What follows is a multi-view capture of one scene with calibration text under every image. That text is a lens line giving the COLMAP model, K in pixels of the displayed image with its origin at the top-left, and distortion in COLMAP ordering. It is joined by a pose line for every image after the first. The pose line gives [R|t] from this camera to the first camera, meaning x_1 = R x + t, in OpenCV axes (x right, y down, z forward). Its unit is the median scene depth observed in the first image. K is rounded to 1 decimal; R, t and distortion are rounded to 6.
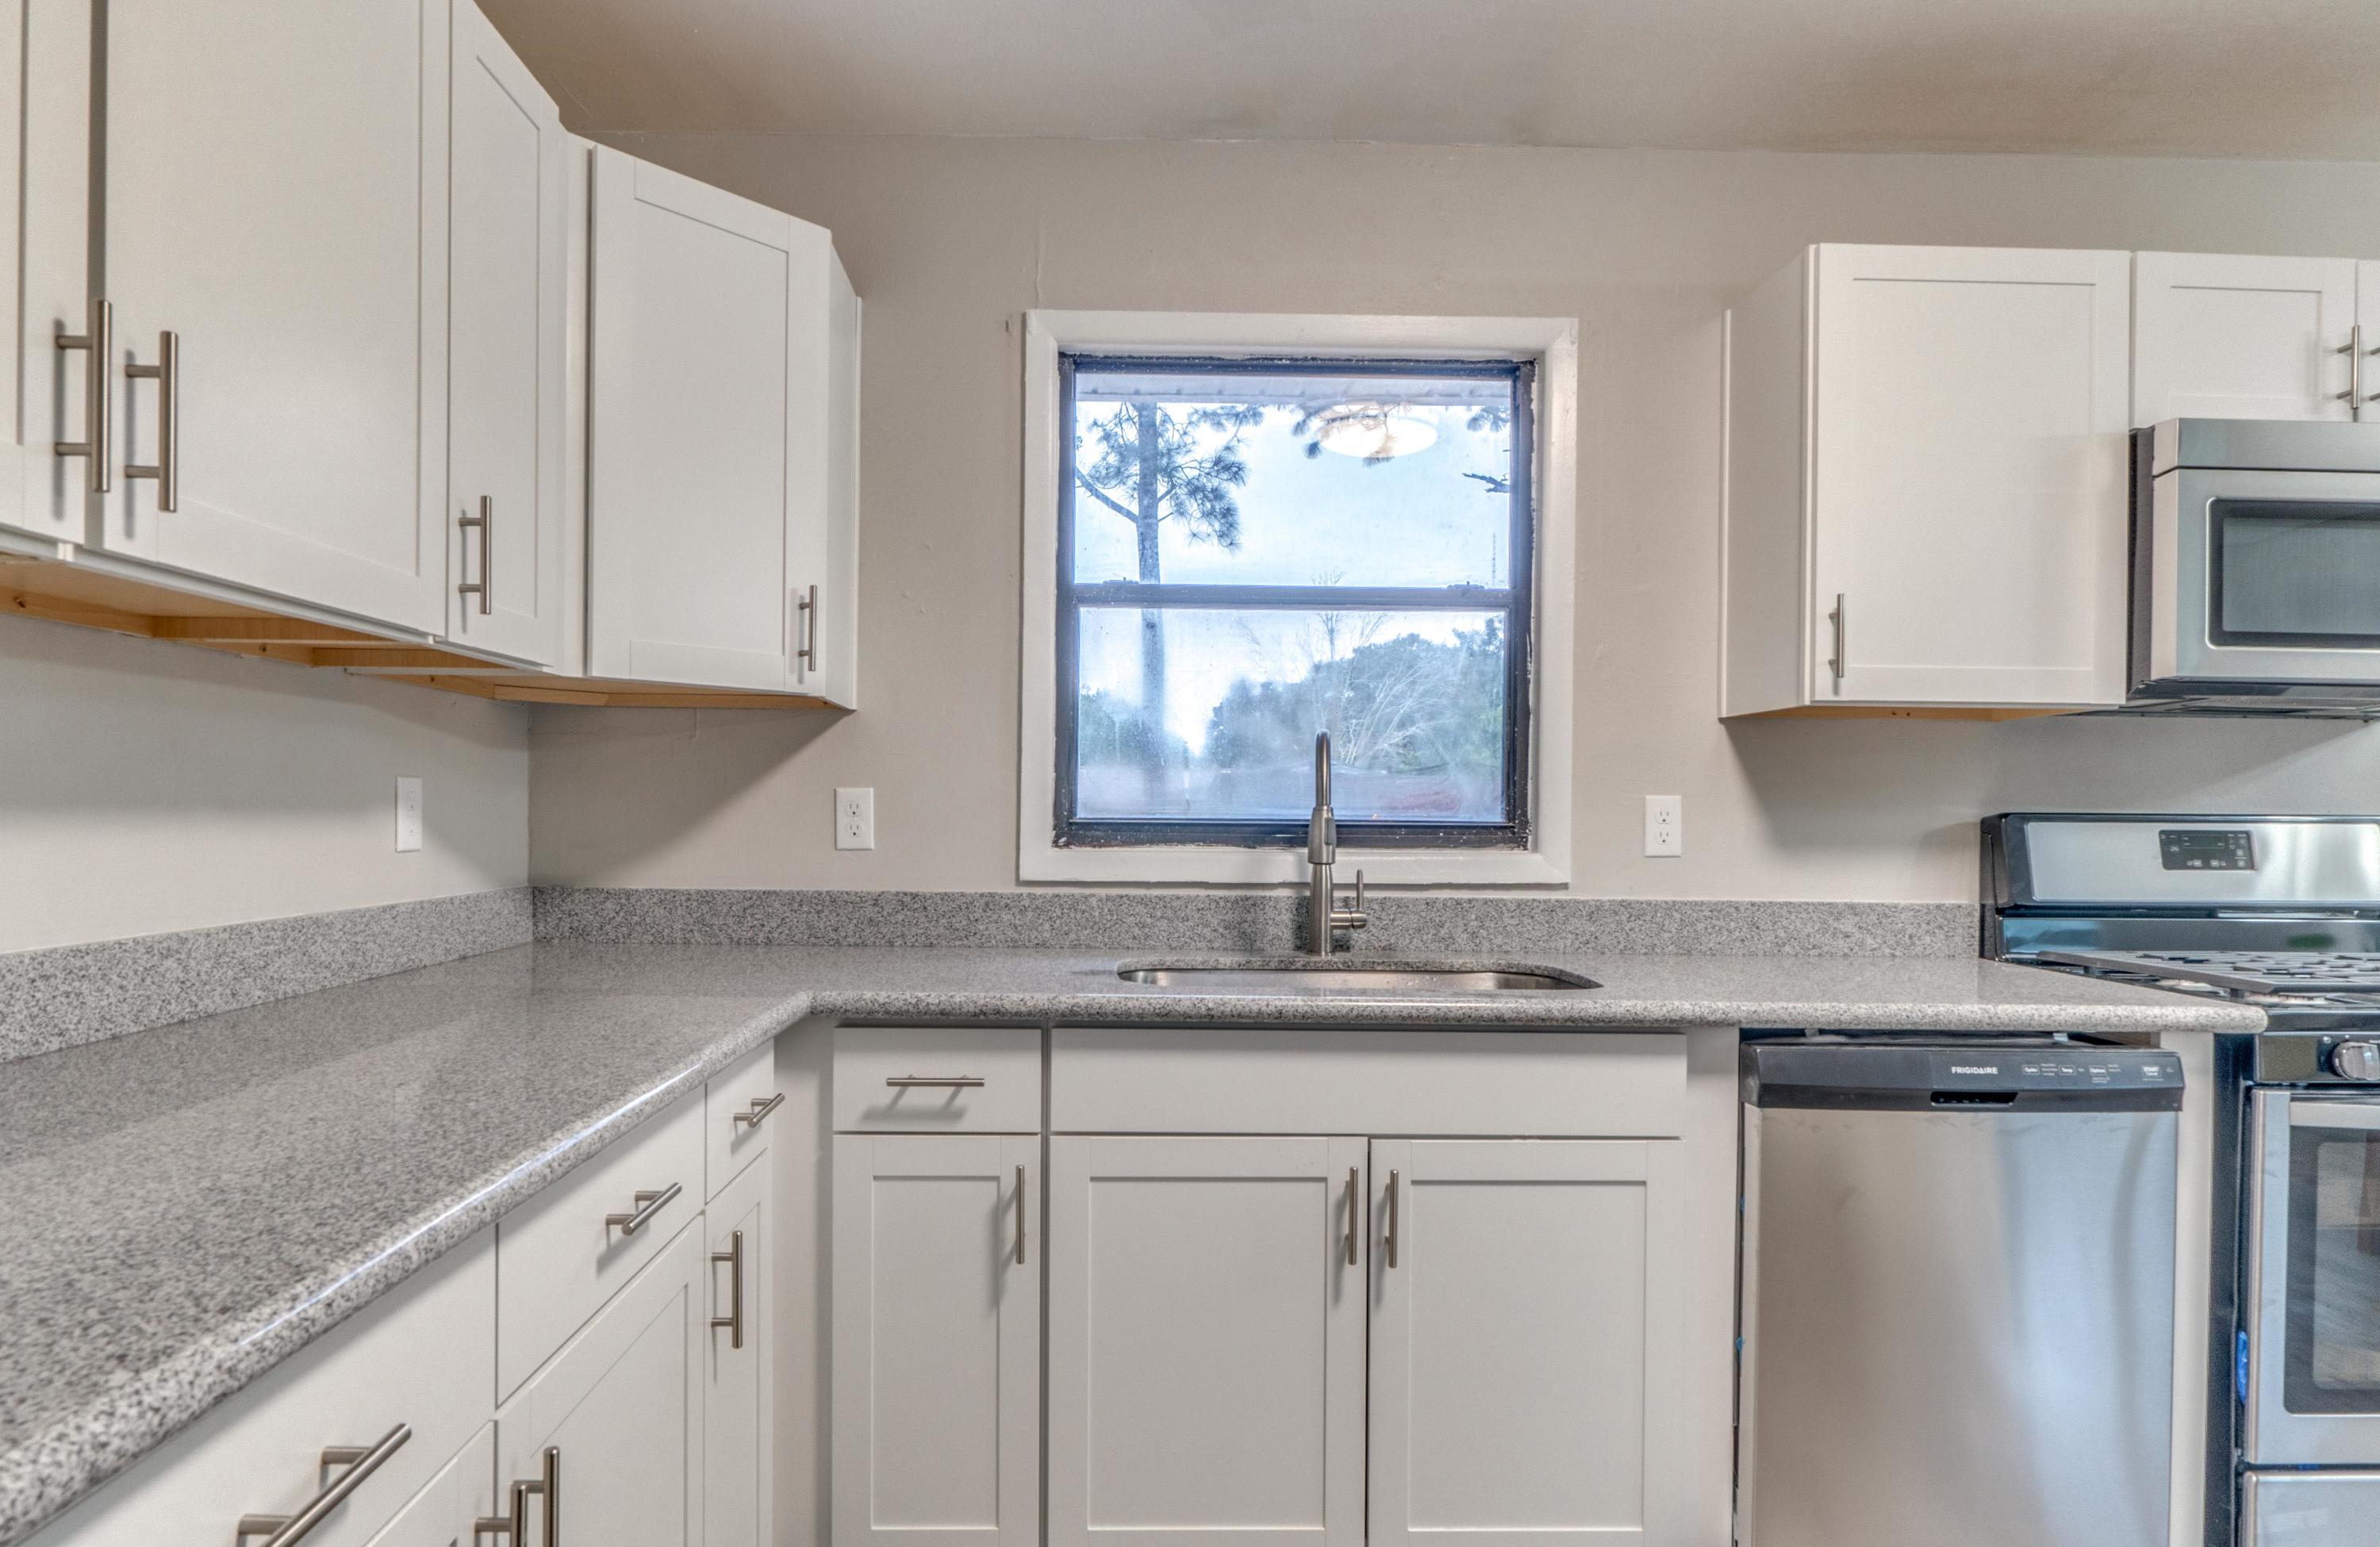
lens RADIAL K [[1386.4, 0, 1152.7], [0, 1386.4, 812.8], [0, 0, 1]] dist [0.000706, 0.002653]
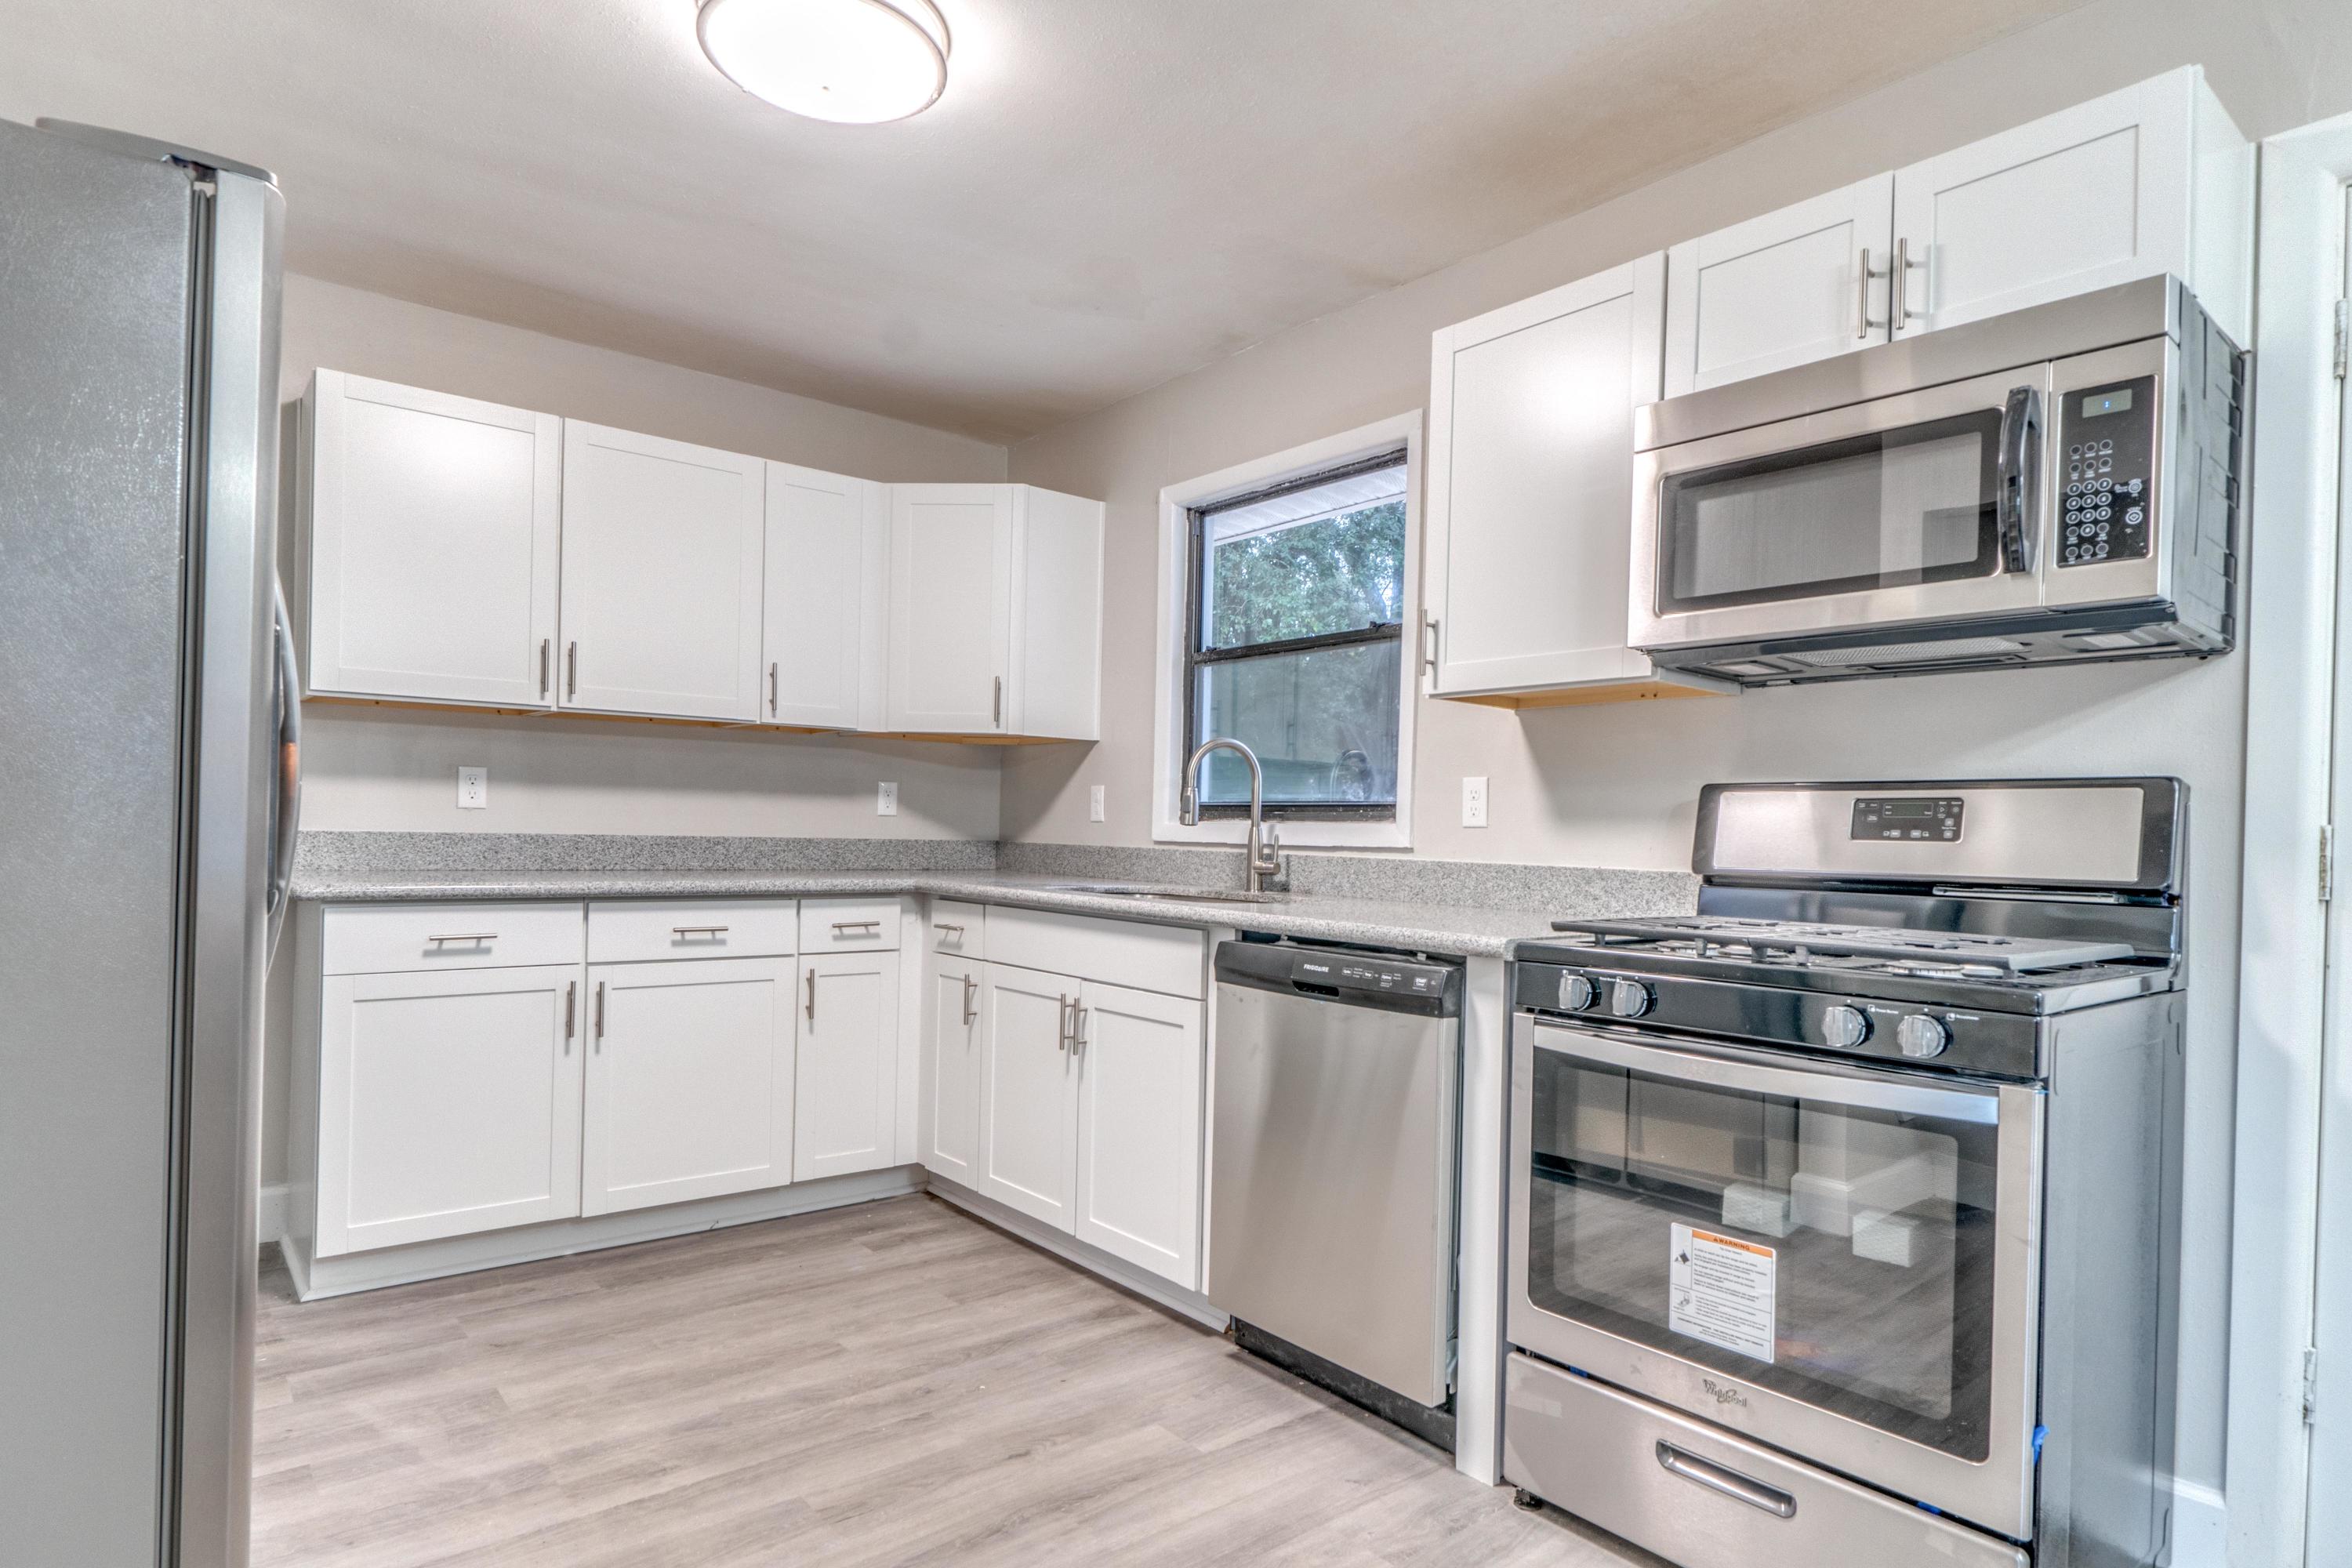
lens RADIAL K [[1283.2, 0, 1212.9], [0, 1283.2, 835.2], [0, 0, 1]] dist [-0.004444, -0.000564]
pose [[0.628027, 0.006689, -0.778163, 1.127986], [-0.019957, 0.999773, -0.007514, 0.052685], [0.777936, 0.020249, 0.628017, 0.111883]]
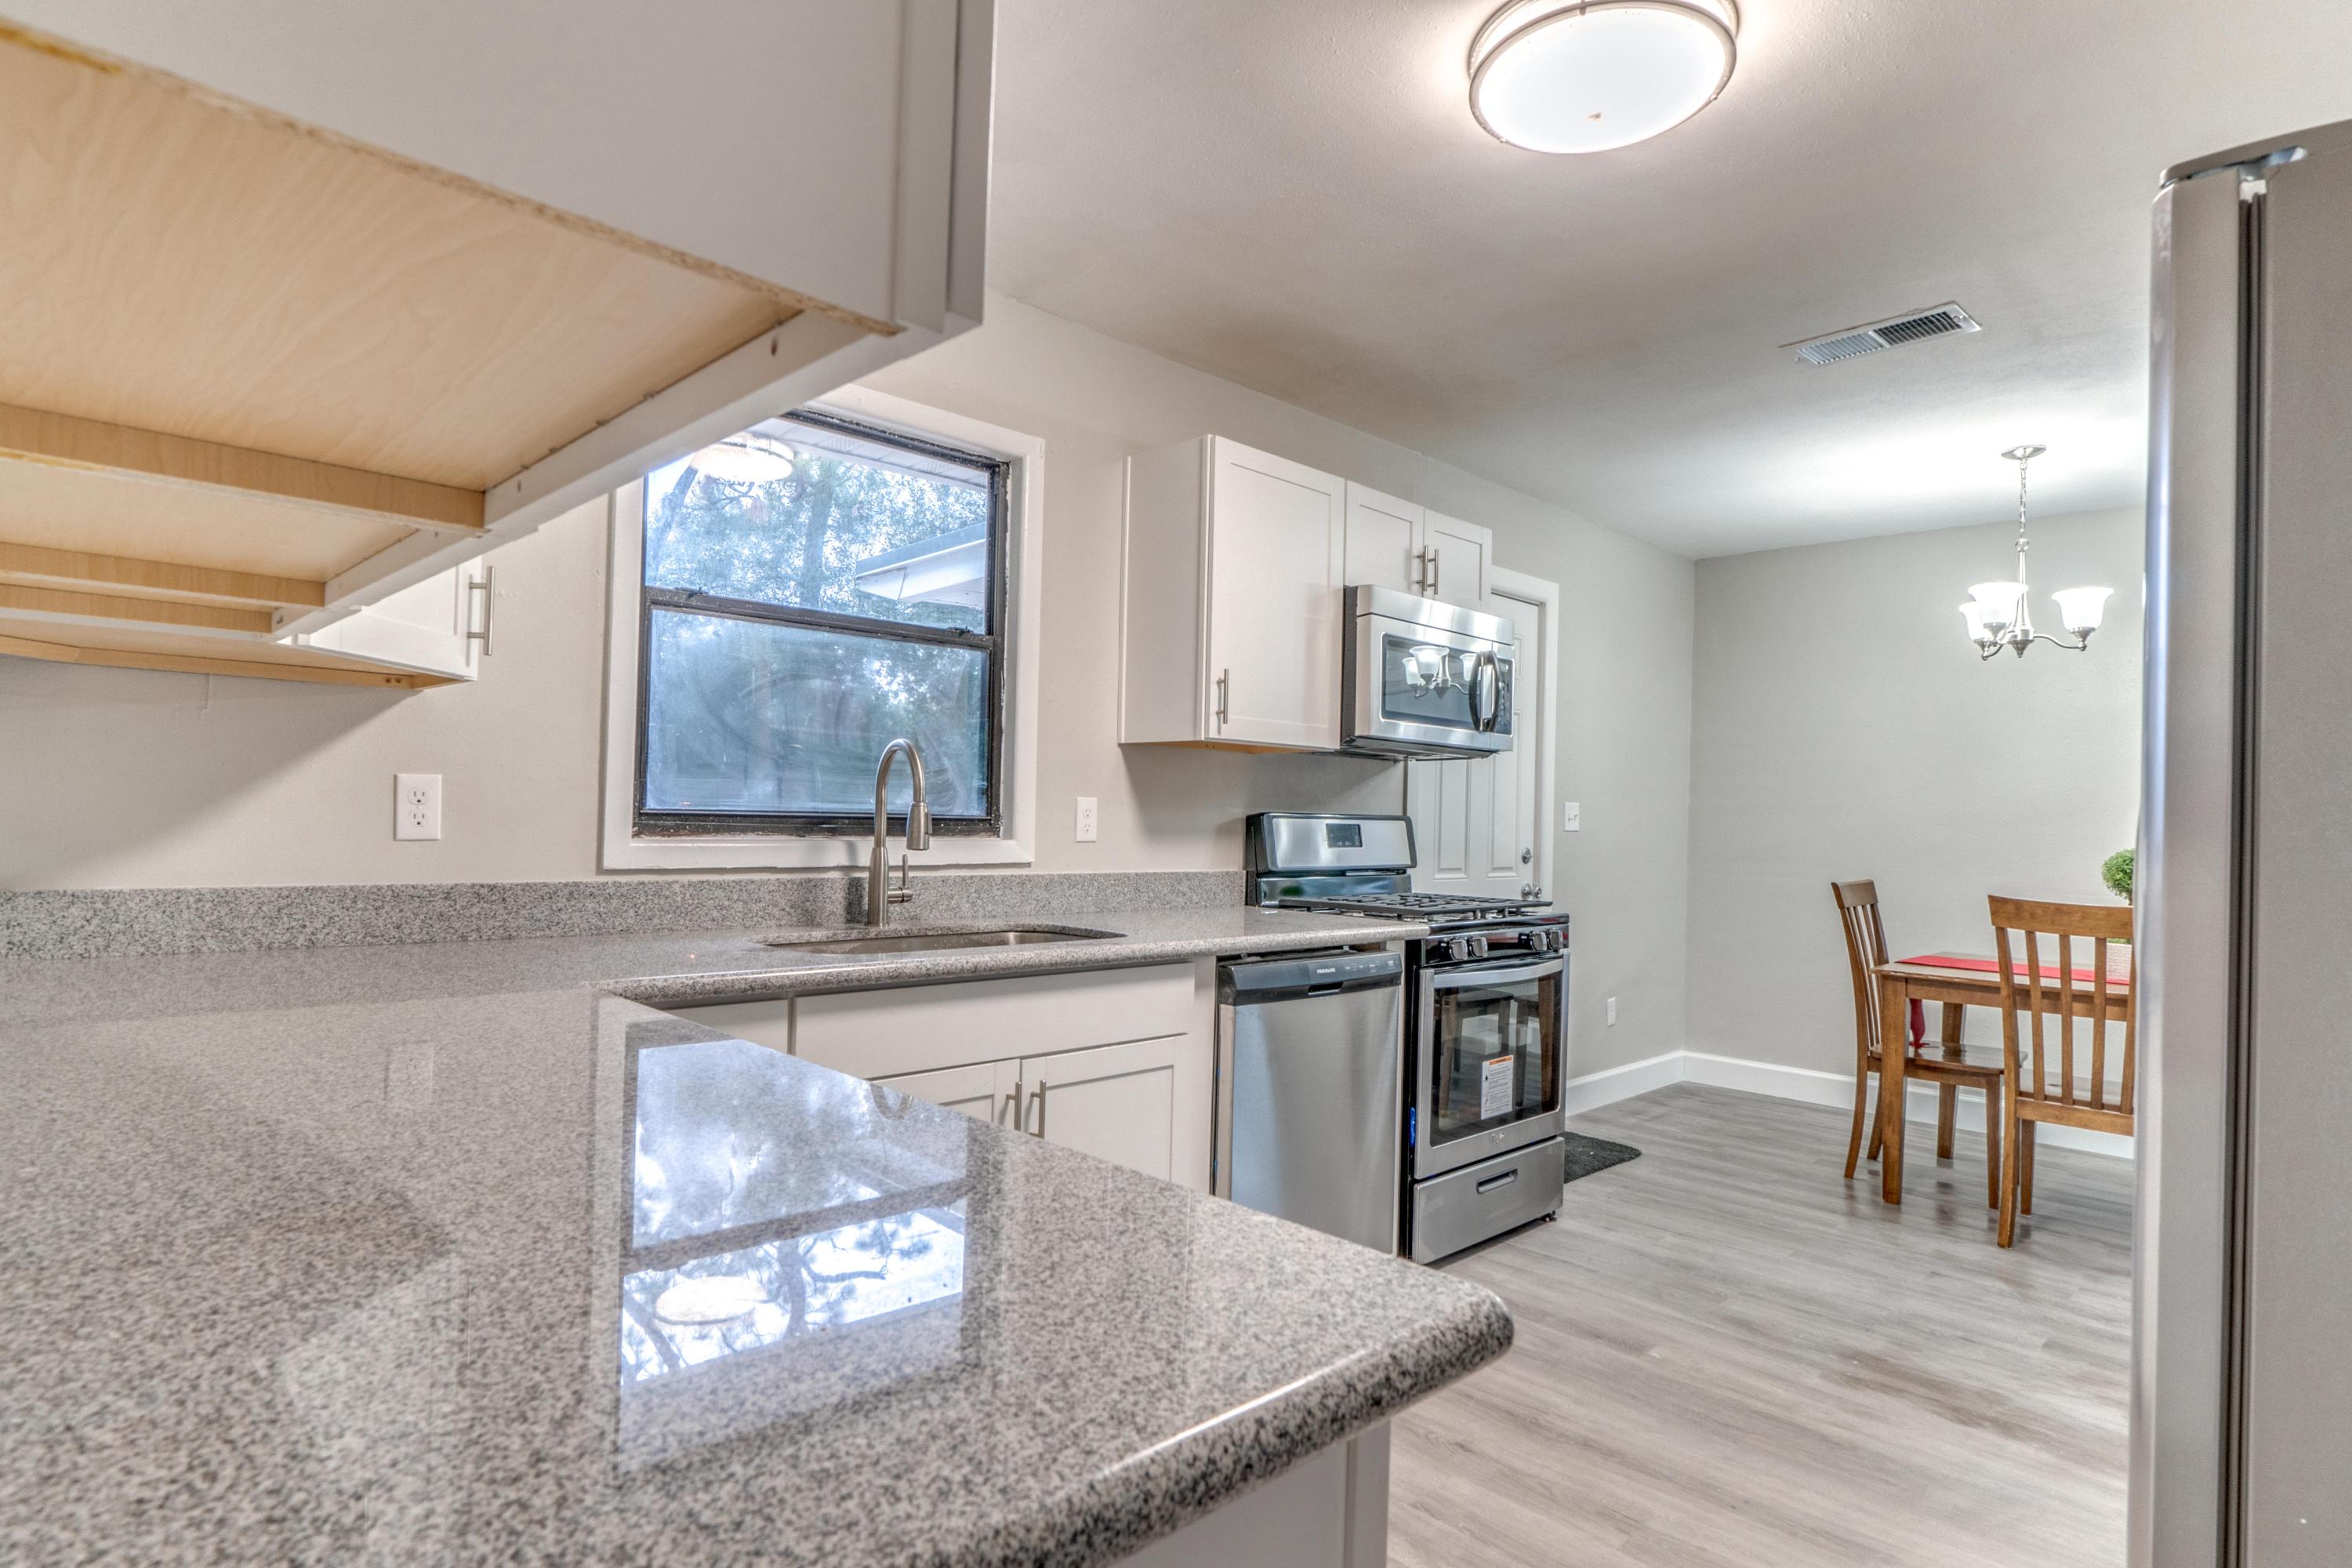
lens RADIAL K [[1236.8, 0, 1178.4], [0, 1236.8, 799.4], [0, 0, 1]] dist [0.001801, 0.000507]
pose [[0.729028, 0.016509, 0.684284, -0.416574], [-0.013913, 0.999860, -0.009300, -0.000428], [-0.684342, -0.002741, 0.729156, 0.040511]]
